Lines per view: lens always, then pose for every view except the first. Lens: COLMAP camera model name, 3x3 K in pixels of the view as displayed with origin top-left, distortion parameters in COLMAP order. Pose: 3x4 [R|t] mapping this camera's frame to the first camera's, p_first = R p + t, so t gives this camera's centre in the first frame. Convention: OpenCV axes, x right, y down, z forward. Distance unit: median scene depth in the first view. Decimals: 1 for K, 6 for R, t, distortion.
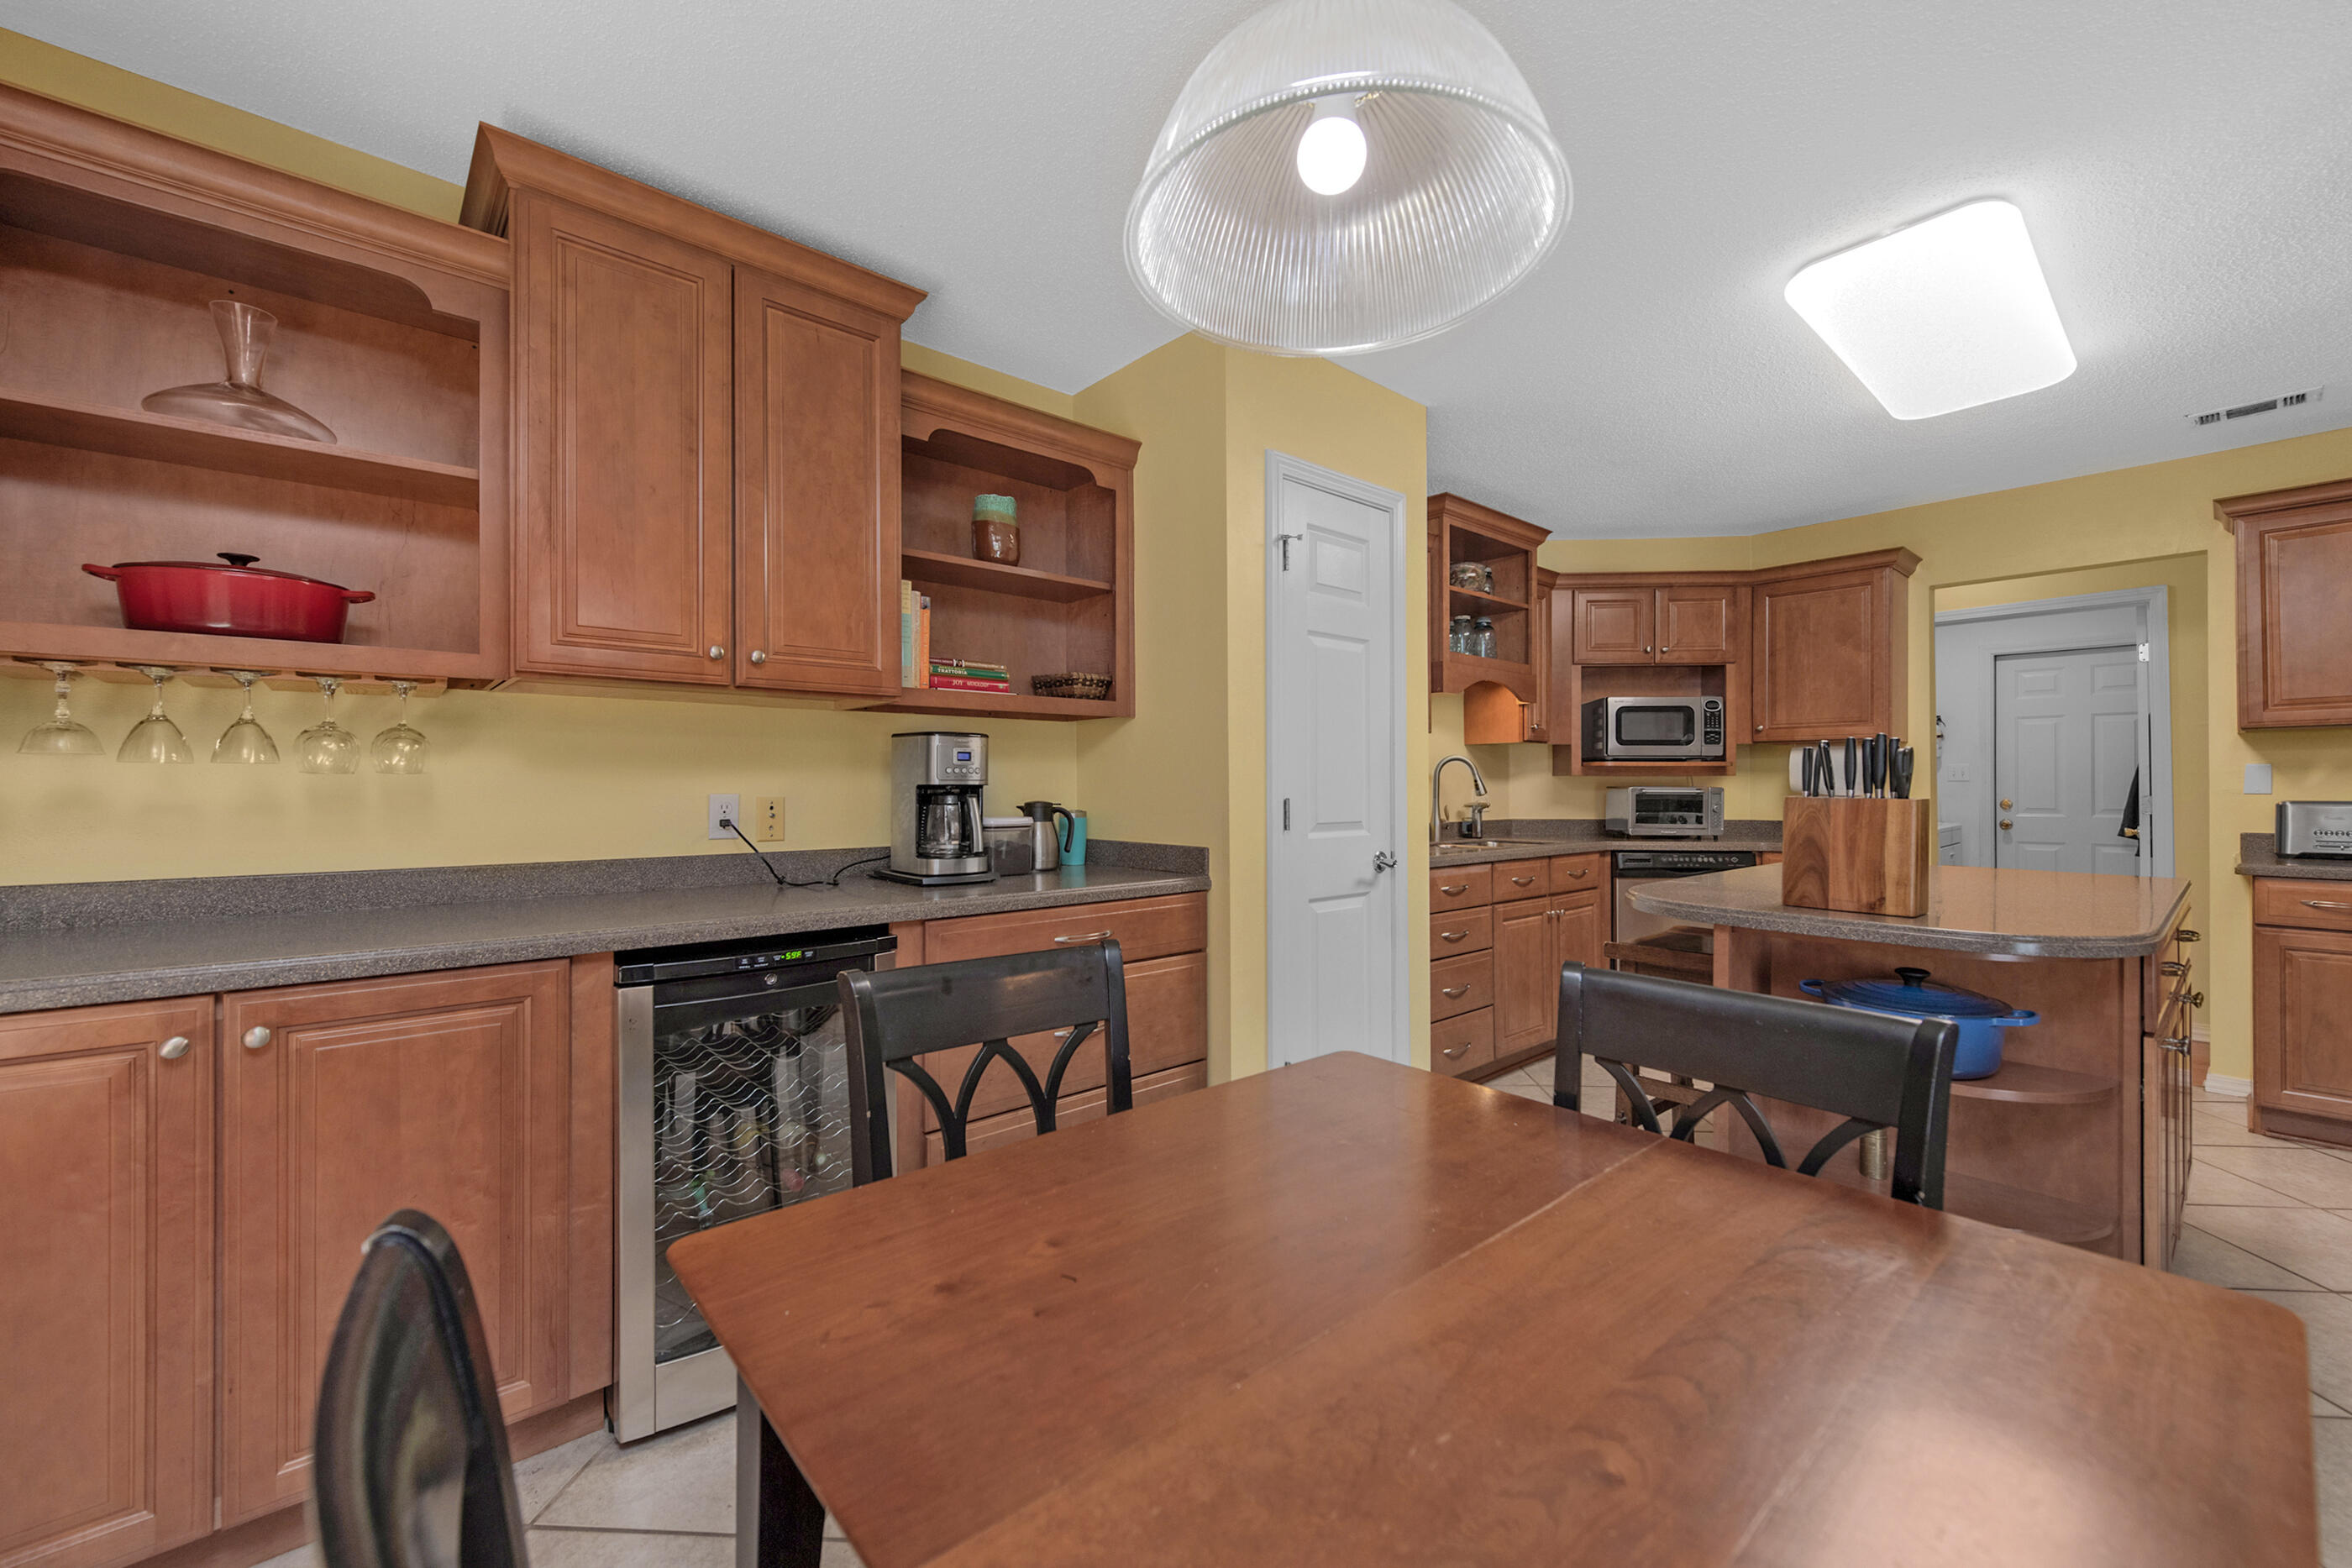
lens RADIAL K [[927.0, 0, 1183.8], [0, 927.0, 779.7], [0, 0, 1]] dist [-0.001429, -0.002334]
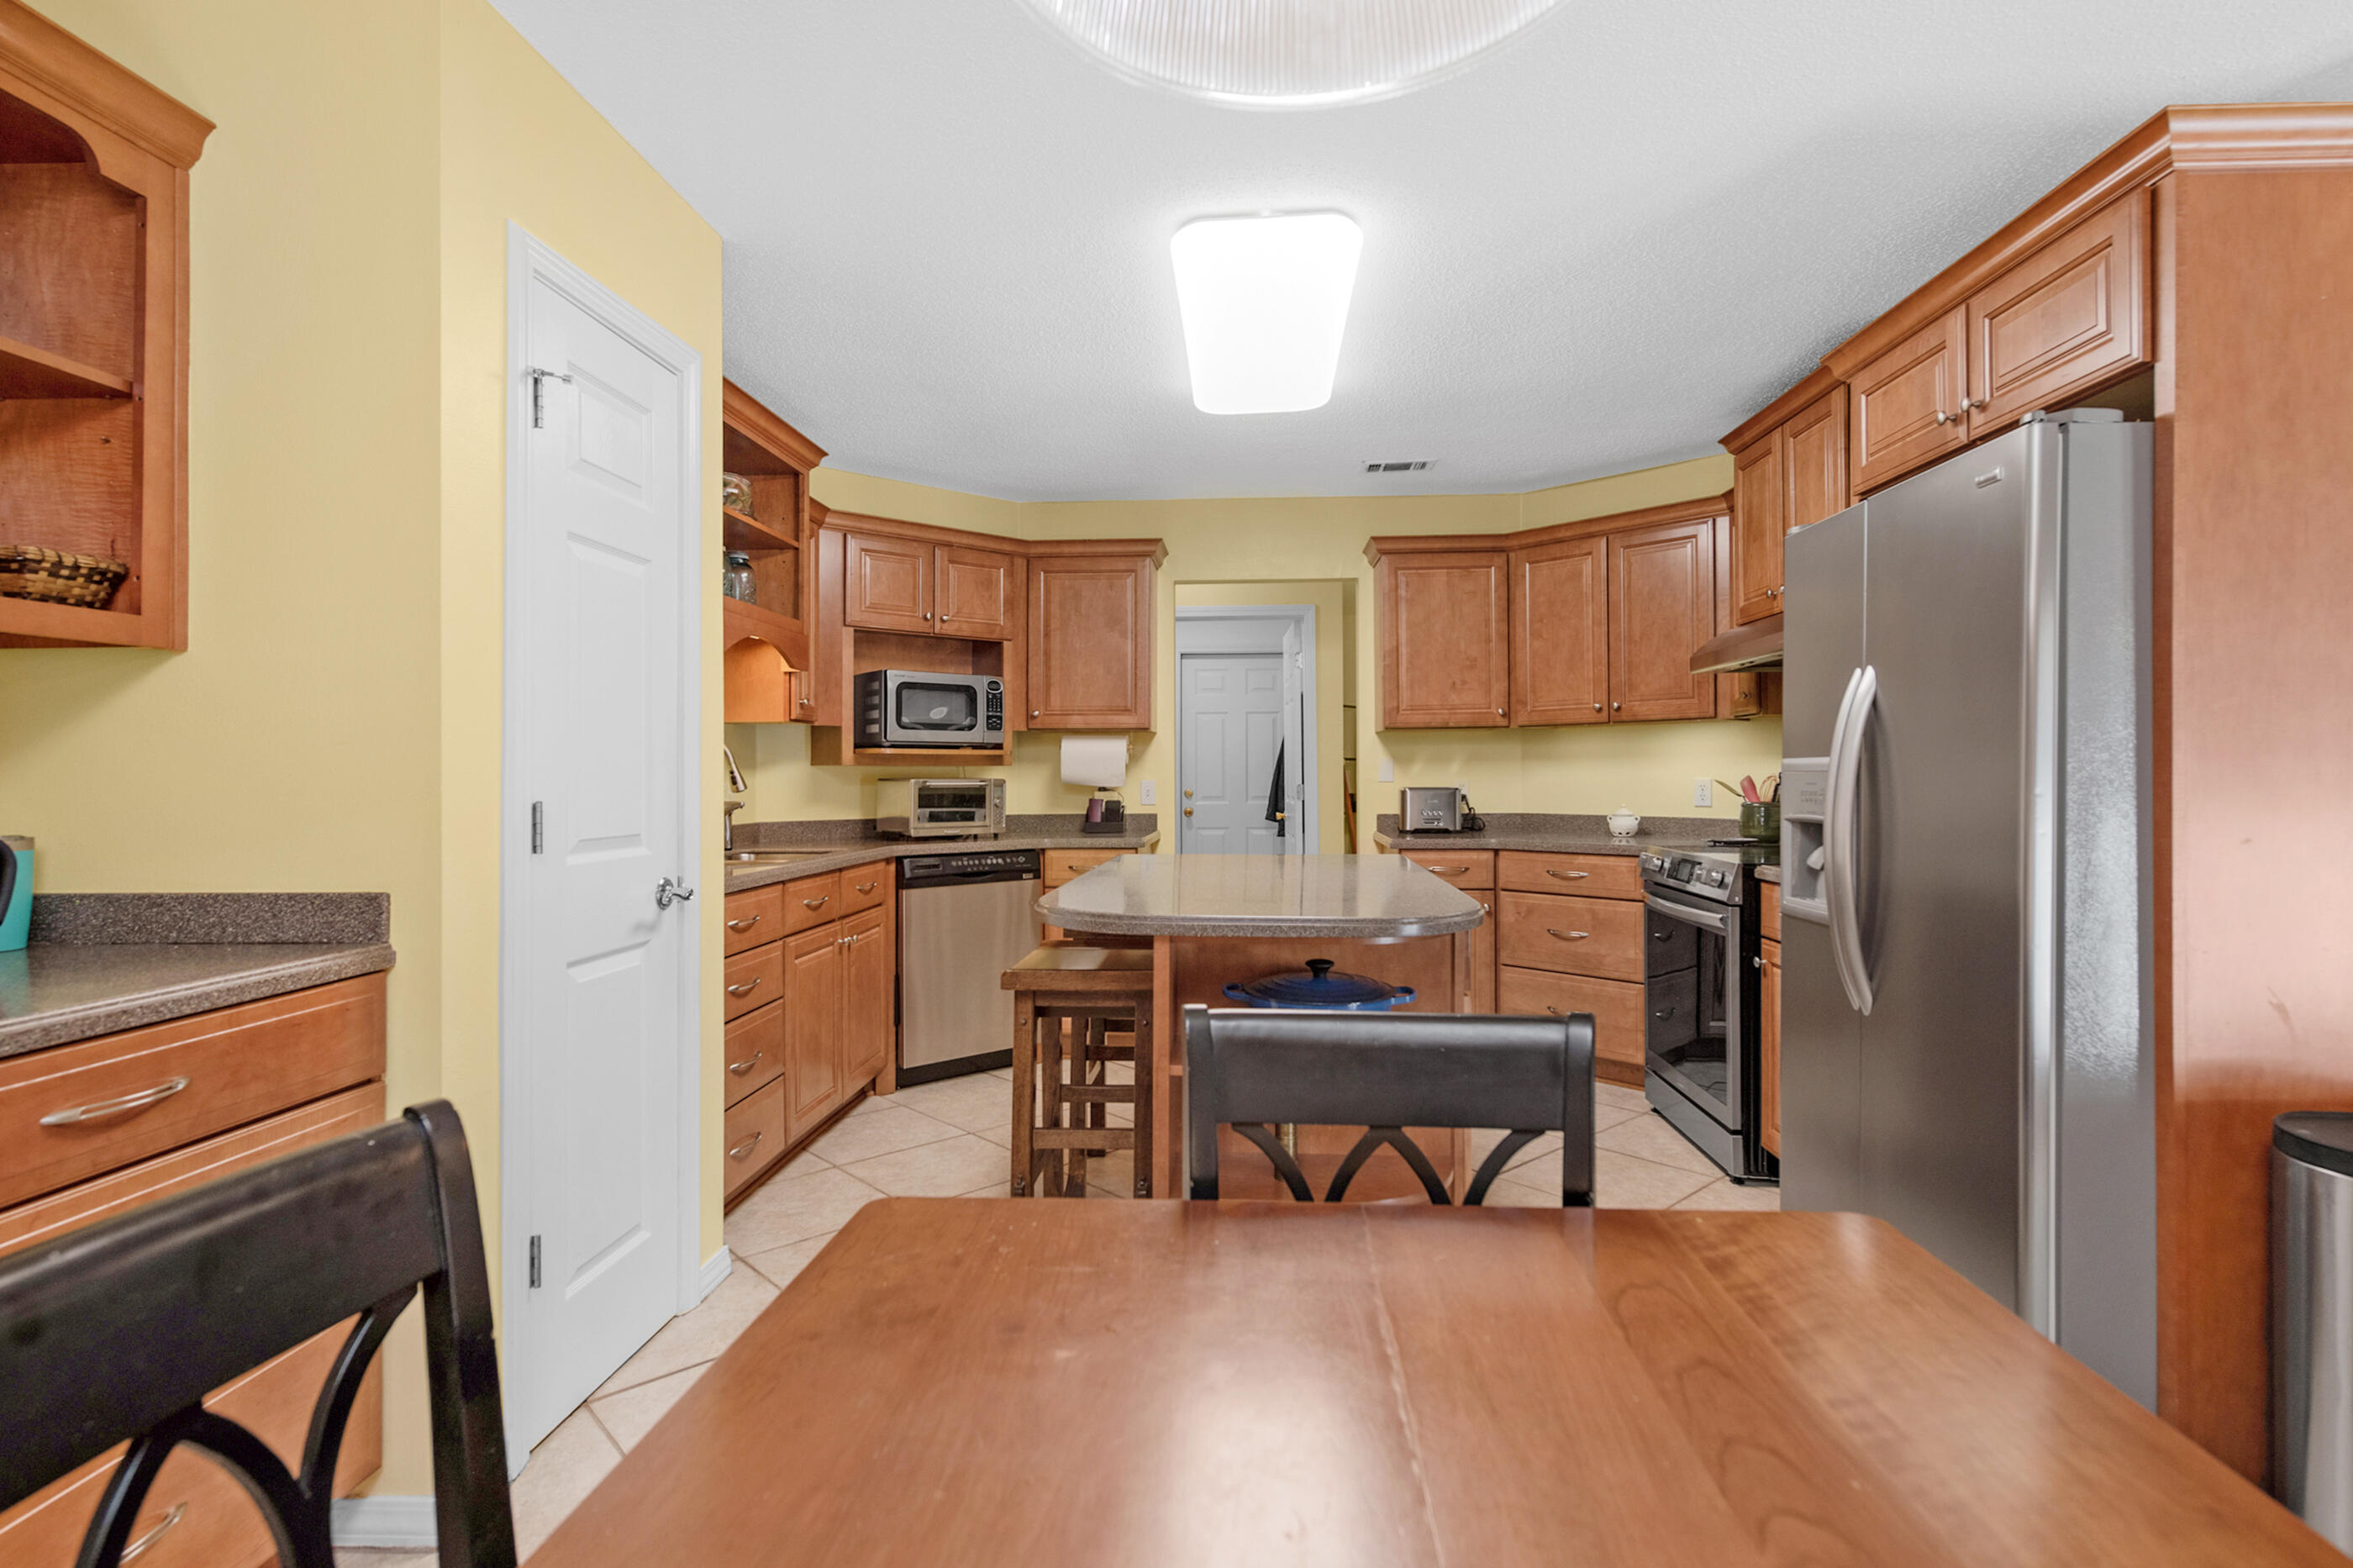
lens RADIAL K [[1139.5, 0, 1183.9], [0, 1139.5, 758.6], [0, 0, 1]] dist [-0.001754, -0.000858]
pose [[0.690393, 0.006956, 0.723401, -0.093198], [0.000552, 0.999948, -0.010142, -0.000058], [-0.723434, 0.007401, 0.690354, 0.120252]]
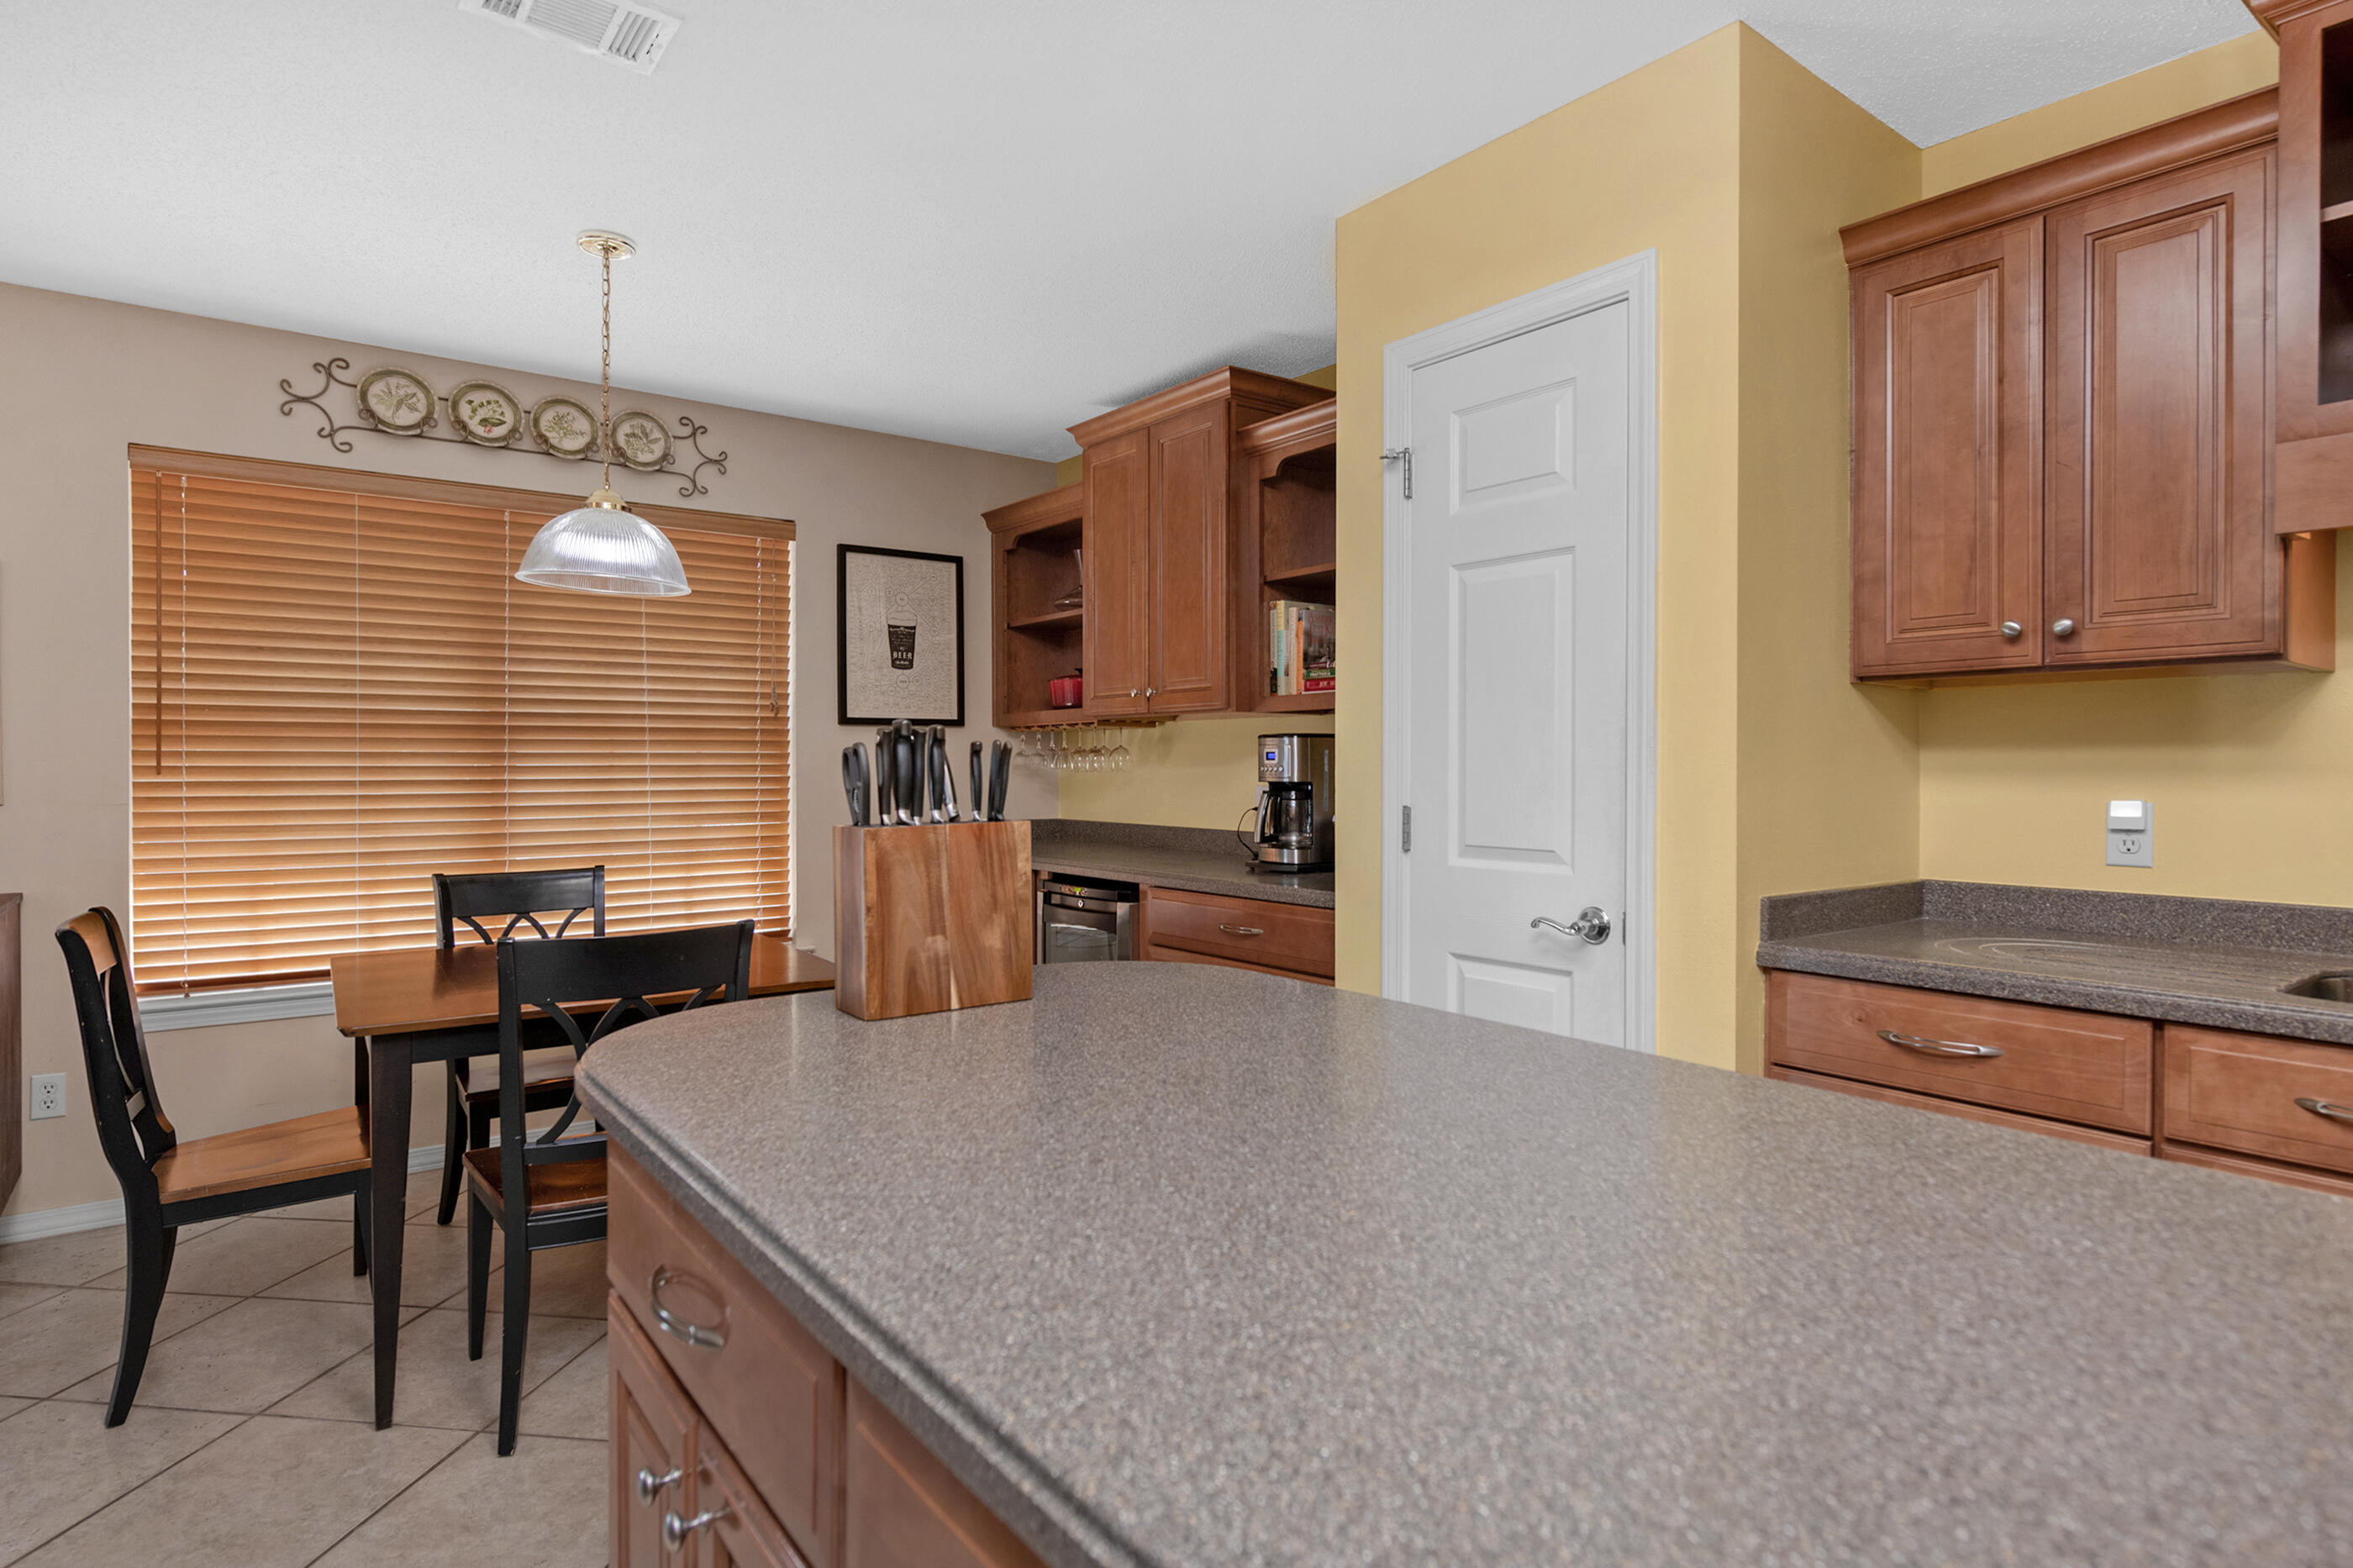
lens RADIAL K [[1234.5, 0, 1176.5], [0, 1234.5, 784.0], [0, 0, 1]] dist [0.000533, 0.000055]
pose [[-0.063315, 0.007668, -0.997964, 0.741059], [-0.003252, 0.999964, 0.007890, -0.002346], [0.997988, 0.003744, -0.063287, 0.595789]]
